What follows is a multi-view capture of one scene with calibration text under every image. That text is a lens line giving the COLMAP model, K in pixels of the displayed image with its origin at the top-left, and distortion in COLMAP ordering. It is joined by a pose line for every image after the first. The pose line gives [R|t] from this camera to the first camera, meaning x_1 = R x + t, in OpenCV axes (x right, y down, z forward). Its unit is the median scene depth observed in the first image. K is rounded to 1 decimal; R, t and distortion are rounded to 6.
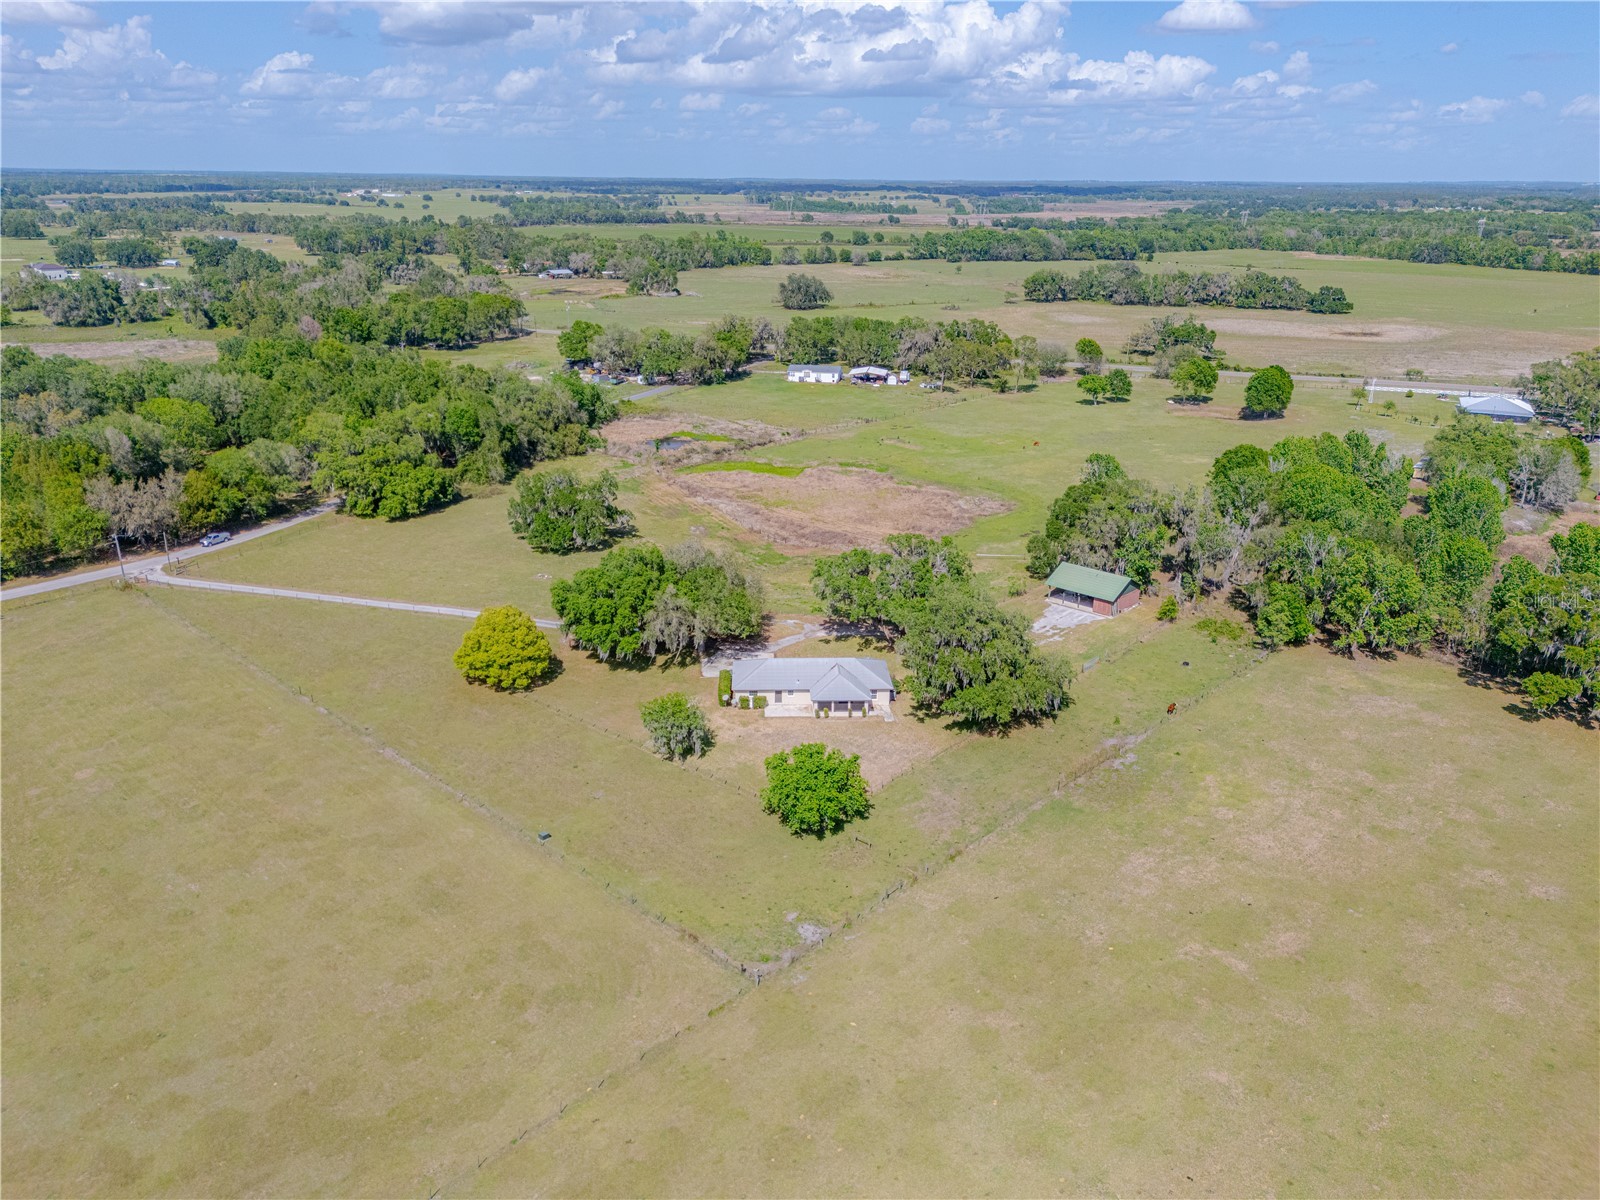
lens RADIAL K [[1163.5, 0, 800.0], [0, 1163.5, 600.0], [0, 0, 1]] dist [0.071932, -0.071452]
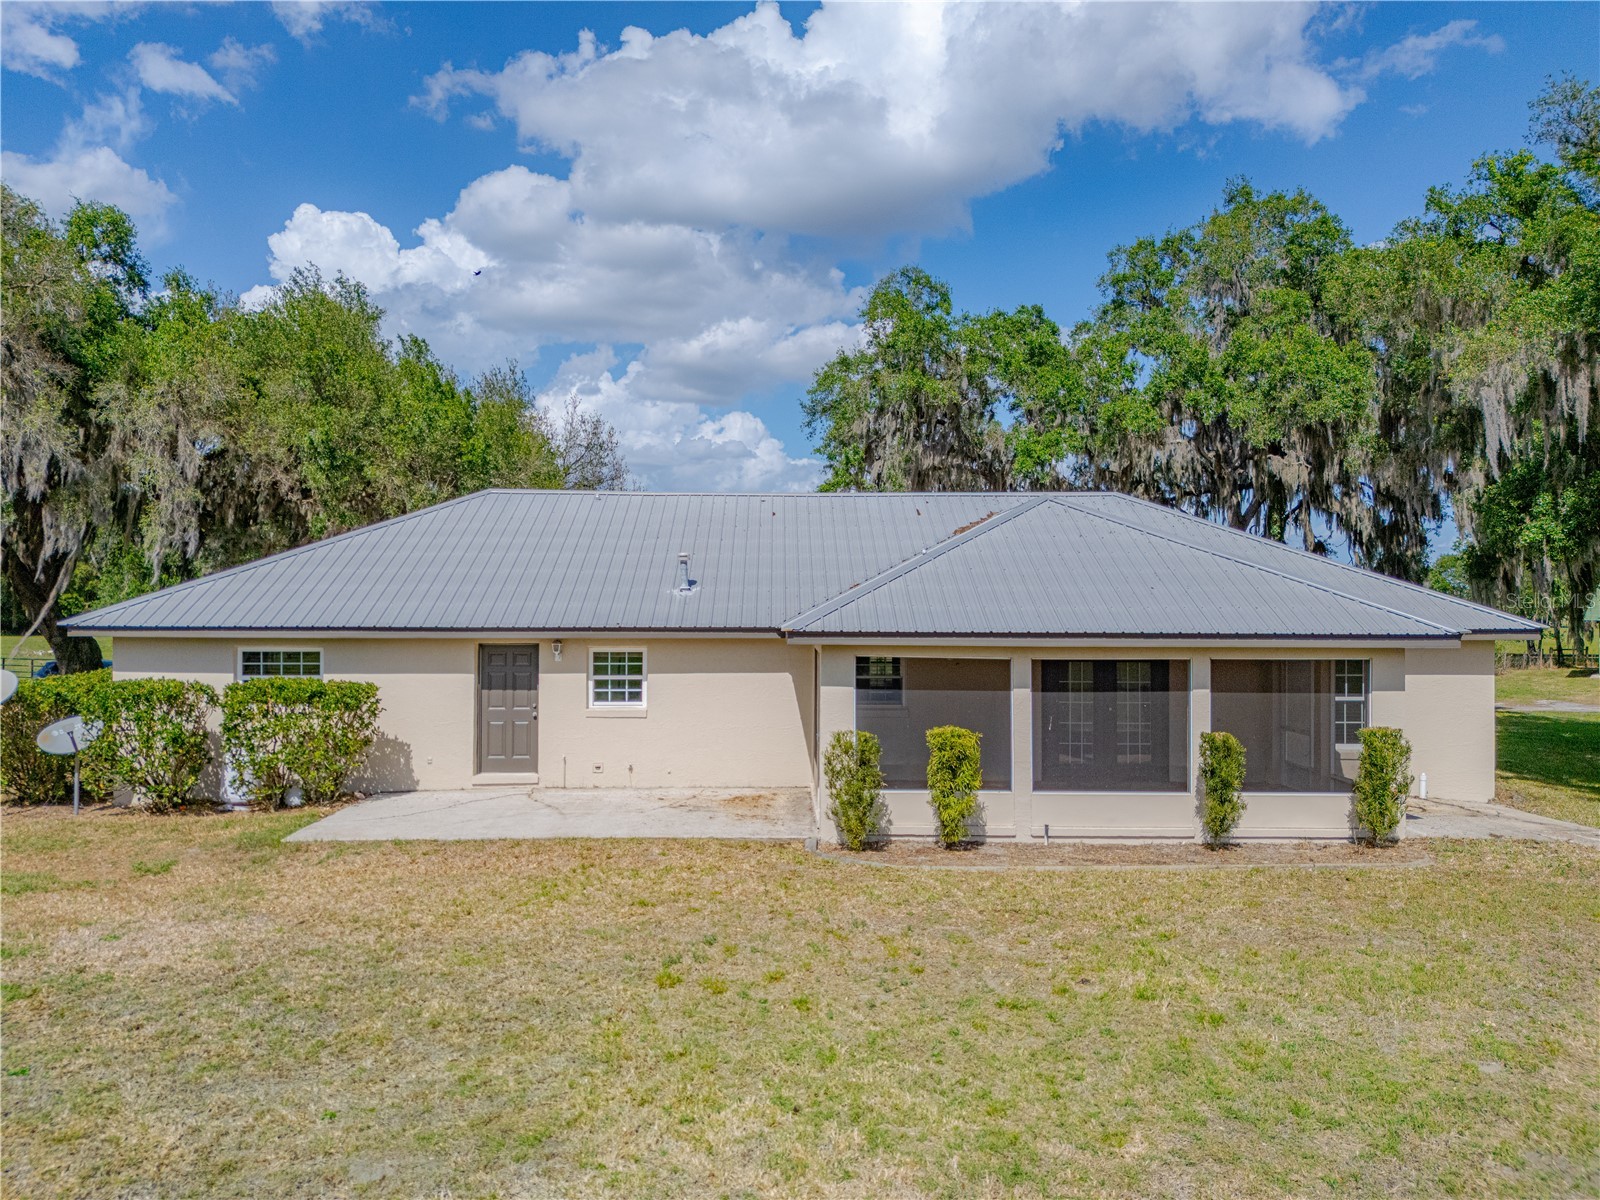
lens RADIAL K [[1185.3, 0, 793.8], [0, 1185.3, 595.4], [0, 0, 1]] dist [0.026847, -0.012284]
pose [[0.999686, -0.008113, -0.023725, 0.011642], [-0.000541, 0.939003, -0.343908, 0.107464], [0.025068, 0.343813, 0.938704, 0.853814]]
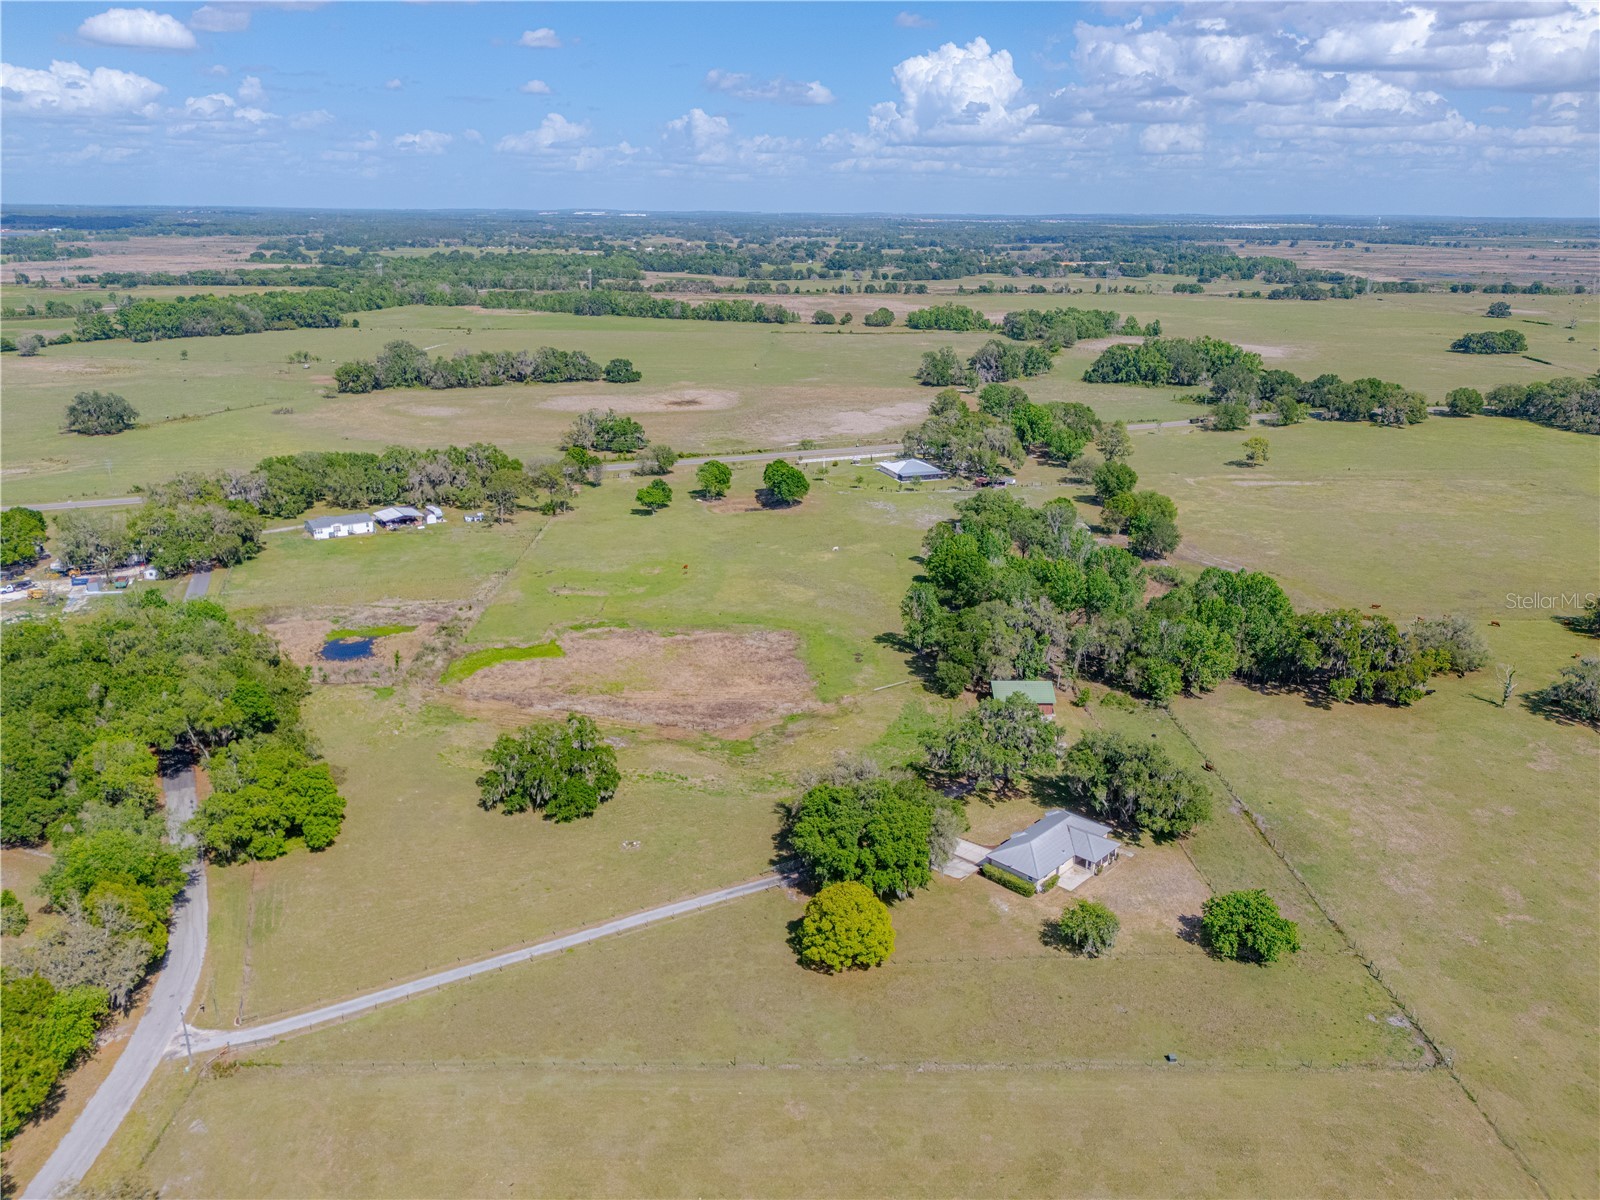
lens RADIAL K [[1170.0, 0, 803.6], [0, 1170.0, 606.2], [0, 0, 1]] dist [0.052075, -0.049291]
pose [[0.720863, -0.221873, 0.656604, -0.870075], [0.233113, 0.969797, 0.071778, -0.299648], [-0.652698, 0.101321, 0.750812, 0.250899]]
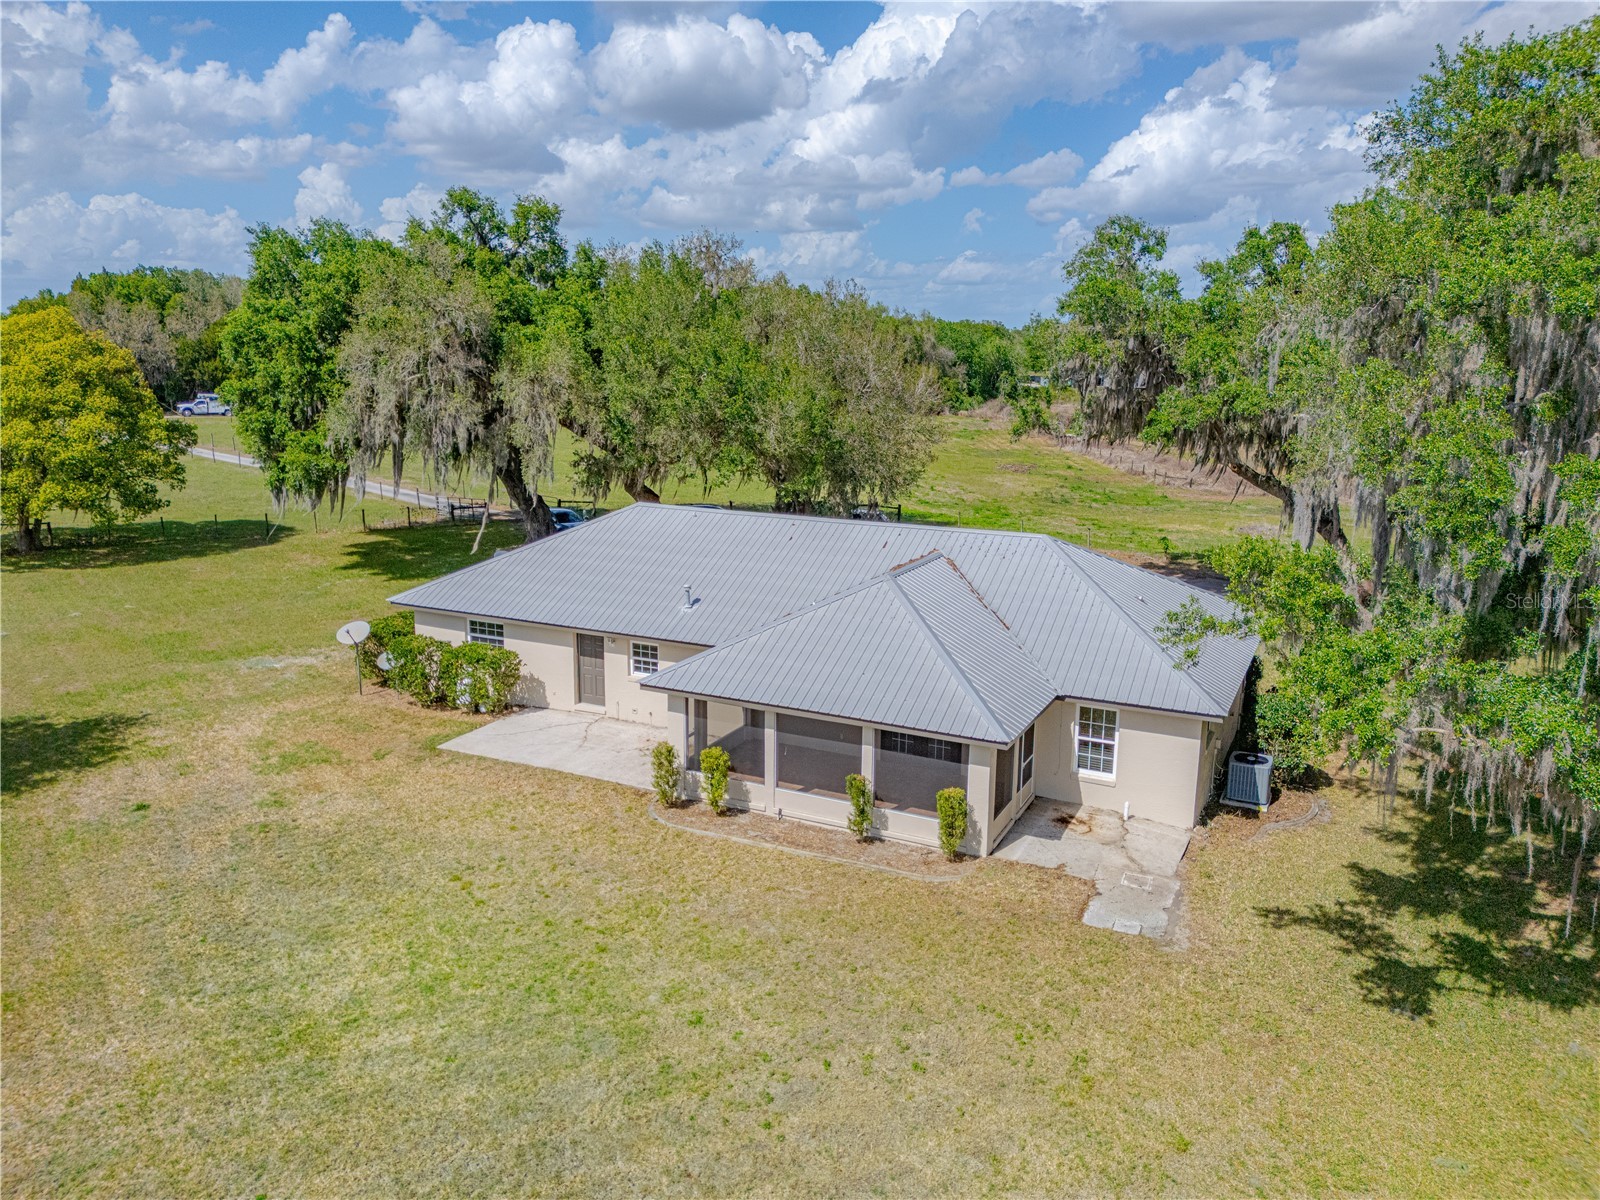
lens RADIAL K [[1167.1, 0, 787.3], [0, 1167.1, 600.2], [0, 0, 1]] dist [0.053352, -0.043618]
pose [[0.877422, 0.099737, -0.469238, 0.095772], [-0.161664, 0.982408, -0.093481, 0.080911], [0.451659, 0.157881, 0.878110, 0.809750]]
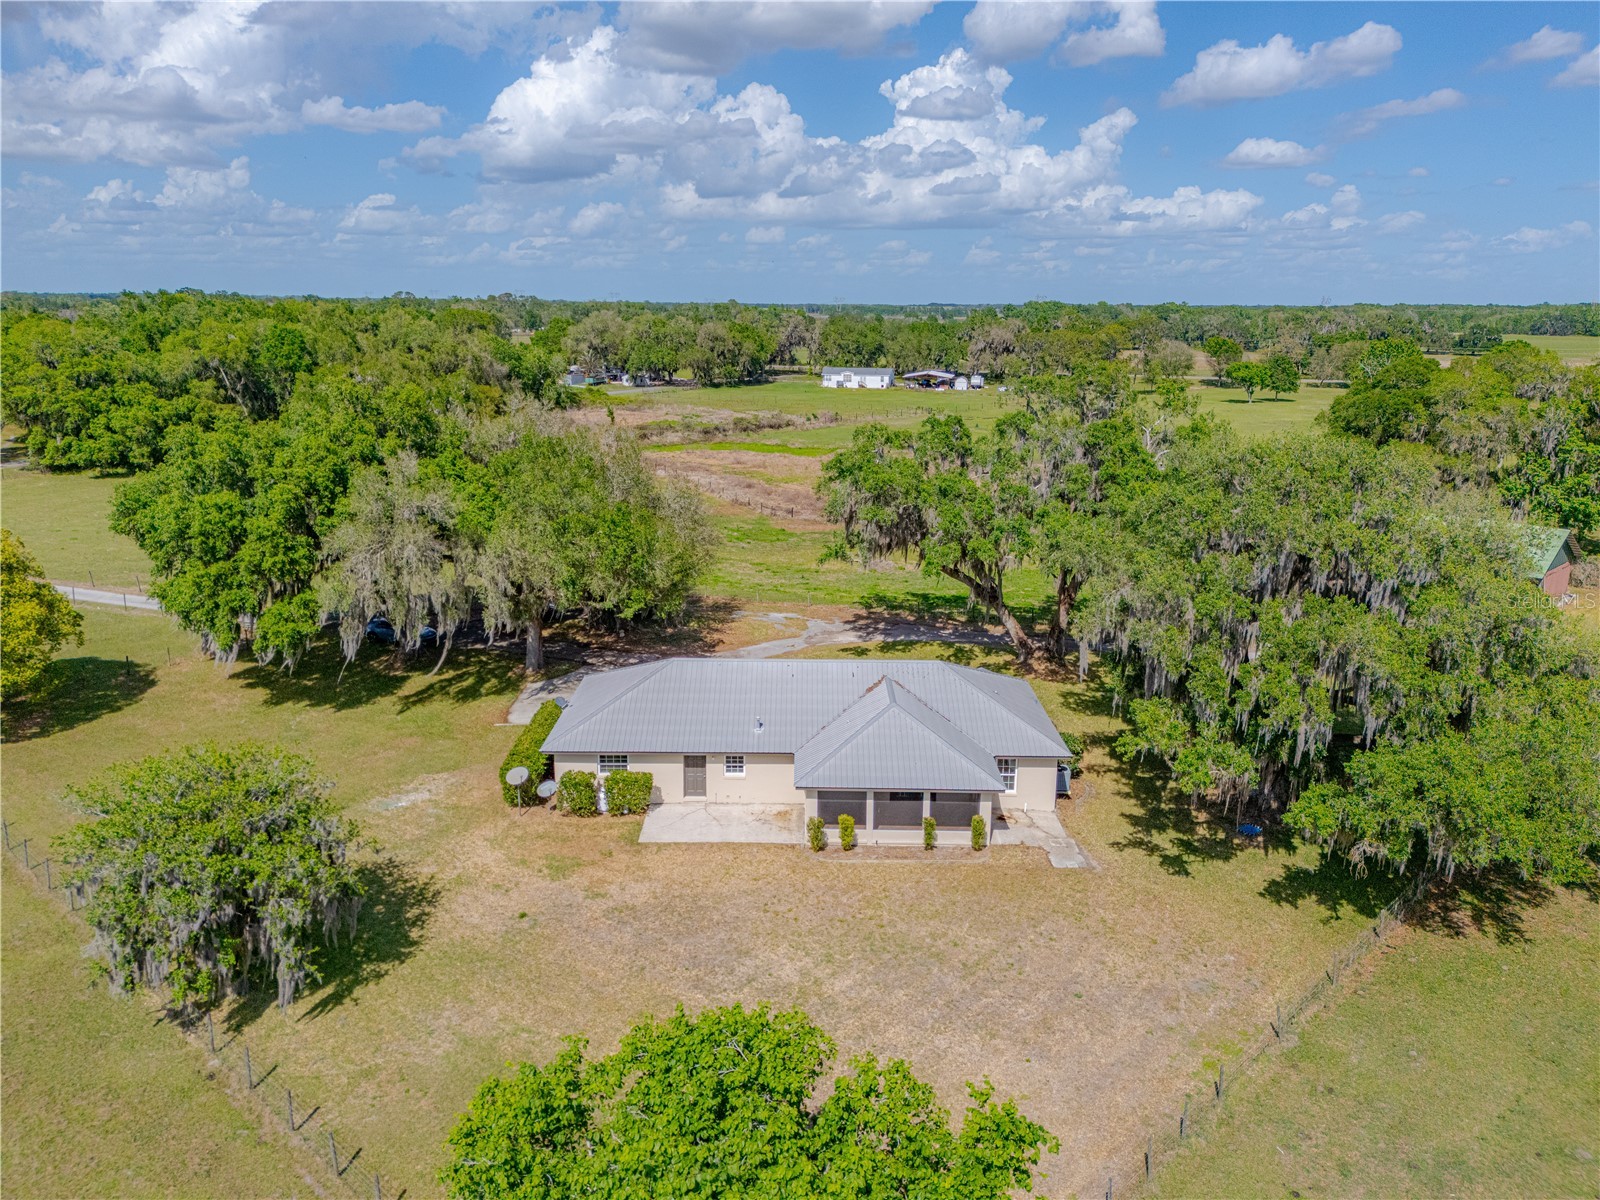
lens RADIAL K [[1167.1, 0, 787.3], [0, 1167.1, 600.2], [0, 0, 1]] dist [0.053352, -0.043618]
pose [[0.998556, 0.007451, -0.053201, 0.021383], [-0.012668, 0.995065, -0.098415, 0.063986], [0.052205, 0.098947, 0.993722, 0.660530]]
